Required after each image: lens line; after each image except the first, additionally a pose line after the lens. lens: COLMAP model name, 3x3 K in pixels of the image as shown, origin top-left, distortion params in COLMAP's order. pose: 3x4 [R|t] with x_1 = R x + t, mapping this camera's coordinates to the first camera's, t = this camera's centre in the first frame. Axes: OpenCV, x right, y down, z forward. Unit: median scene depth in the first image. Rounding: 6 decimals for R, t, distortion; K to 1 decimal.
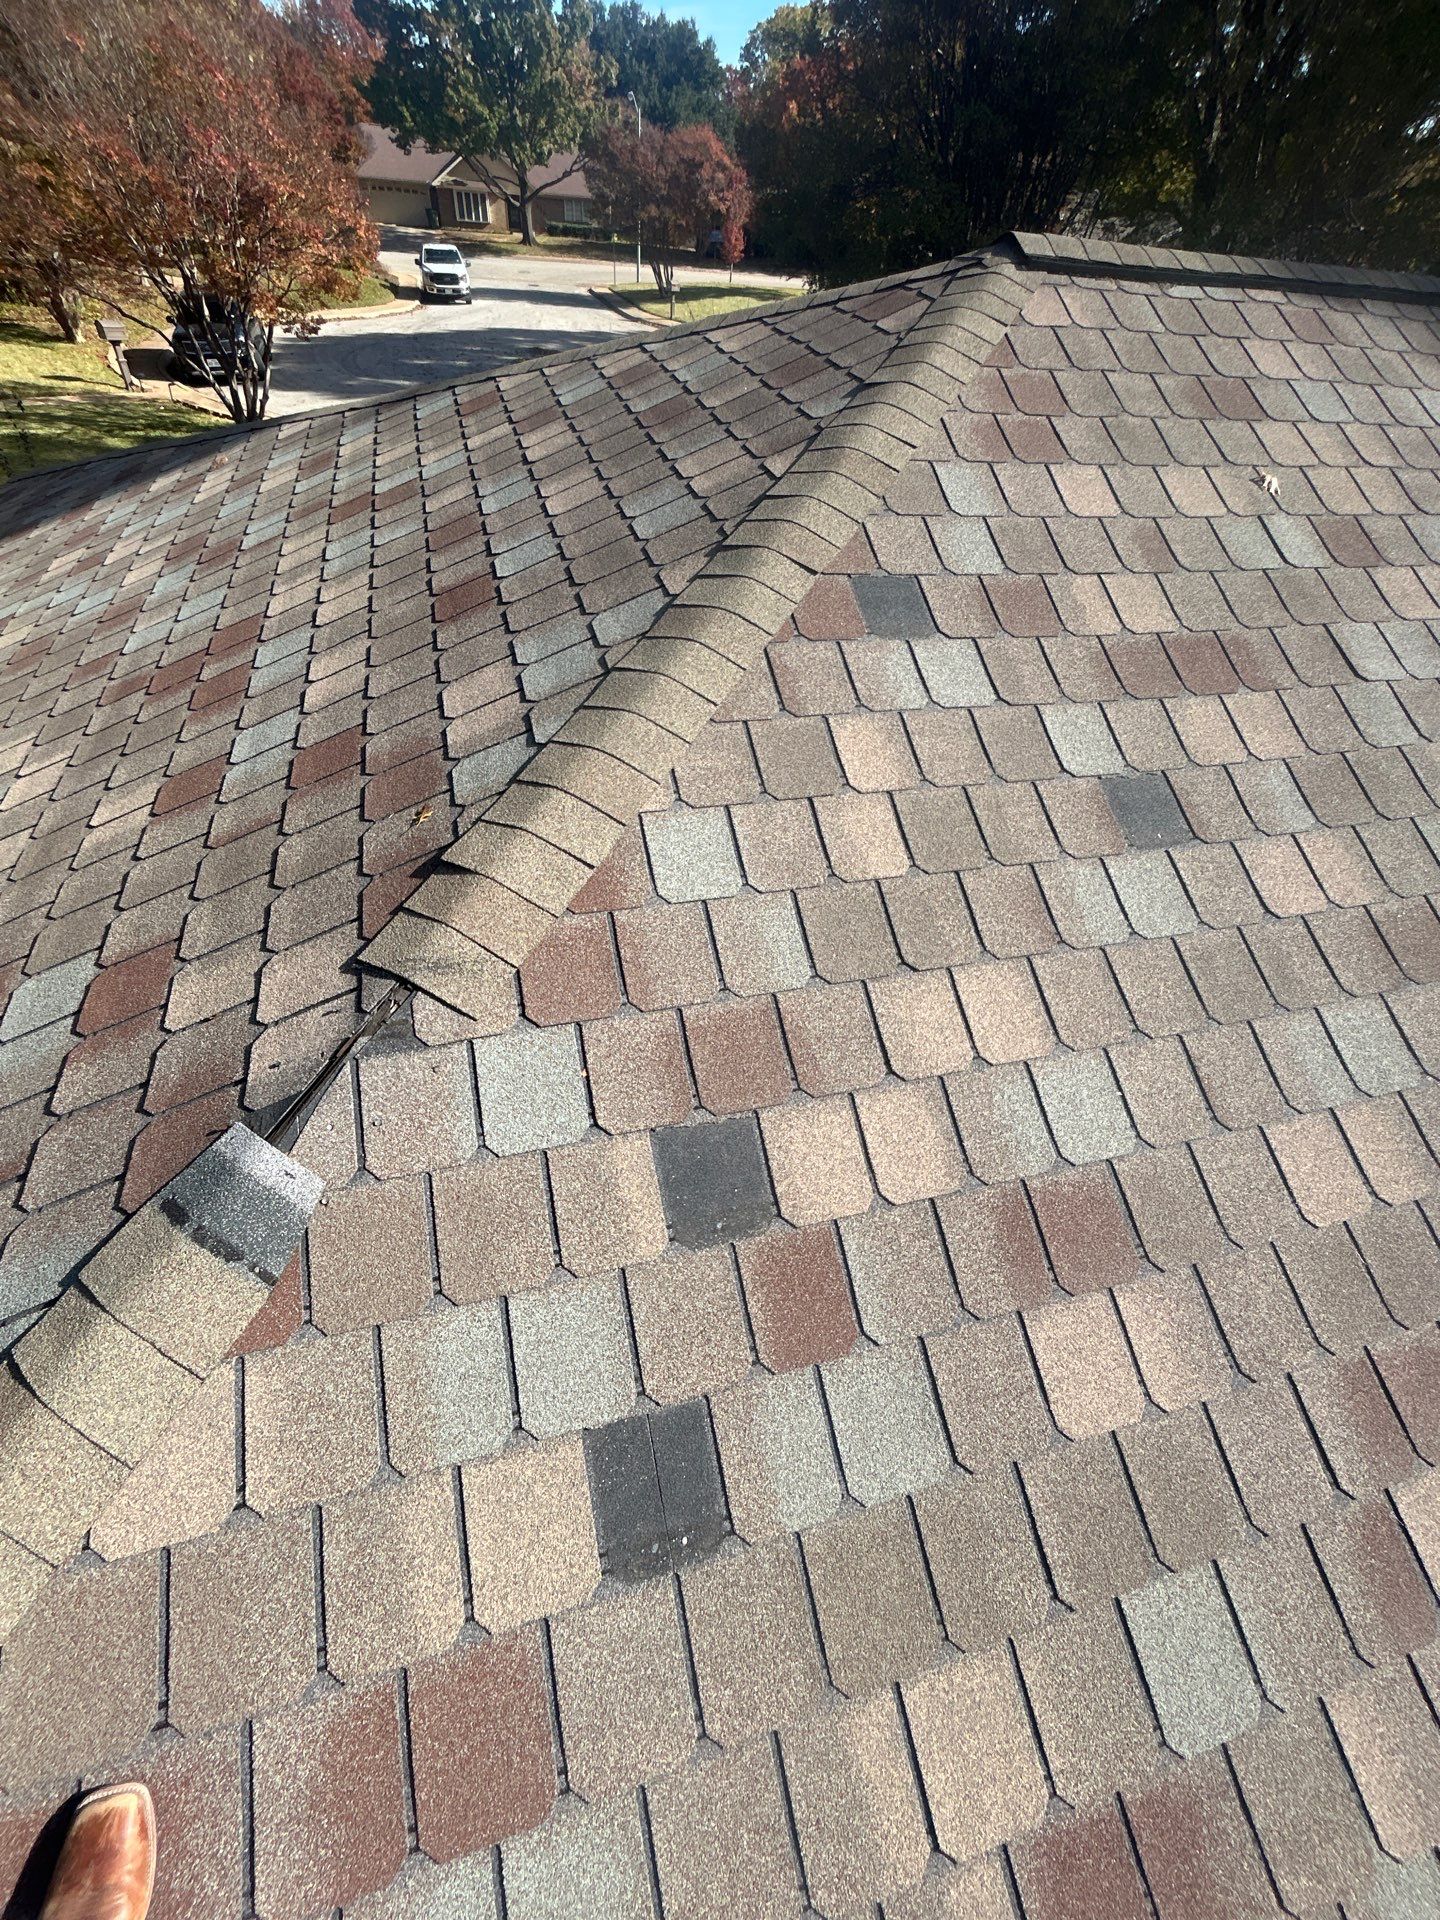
lens RADIAL K [[784.2, 0, 711.1], [0, 784.2, 959.0], [0, 0, 1]] dist [-0.002830, -0.000655]
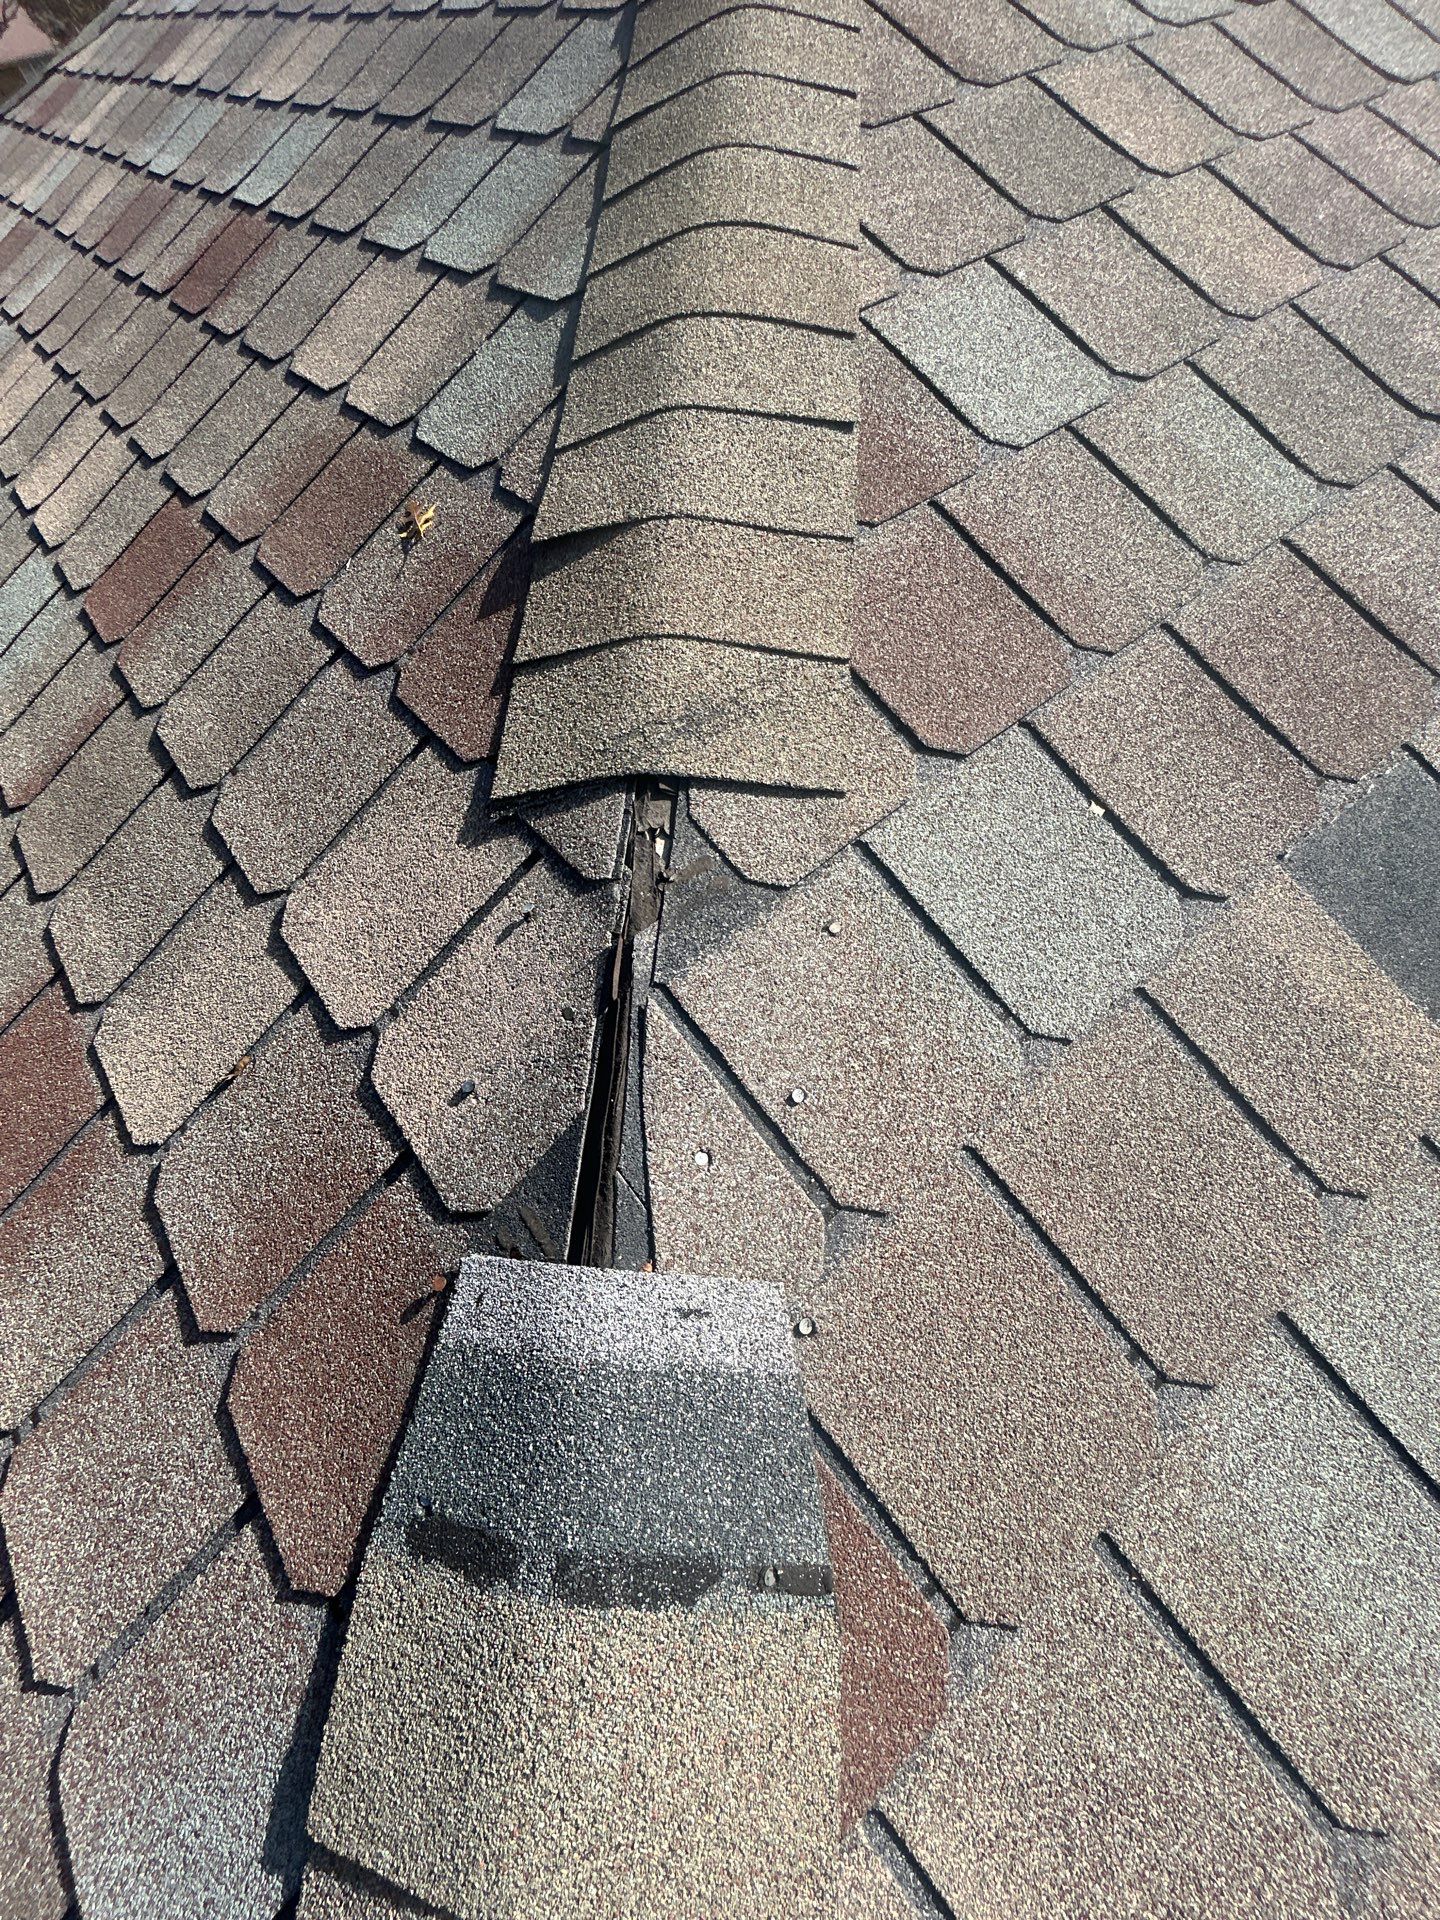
lens RADIAL K [[784.2, 0, 711.1], [0, 784.2, 959.0], [0, 0, 1]] dist [-0.002830, -0.000655]
pose [[0.899777, -0.427388, 0.087983, -0.426034], [0.410104, 0.897162, 0.164057, 0.057125], [-0.149051, -0.111532, 0.982519, 0.563786]]
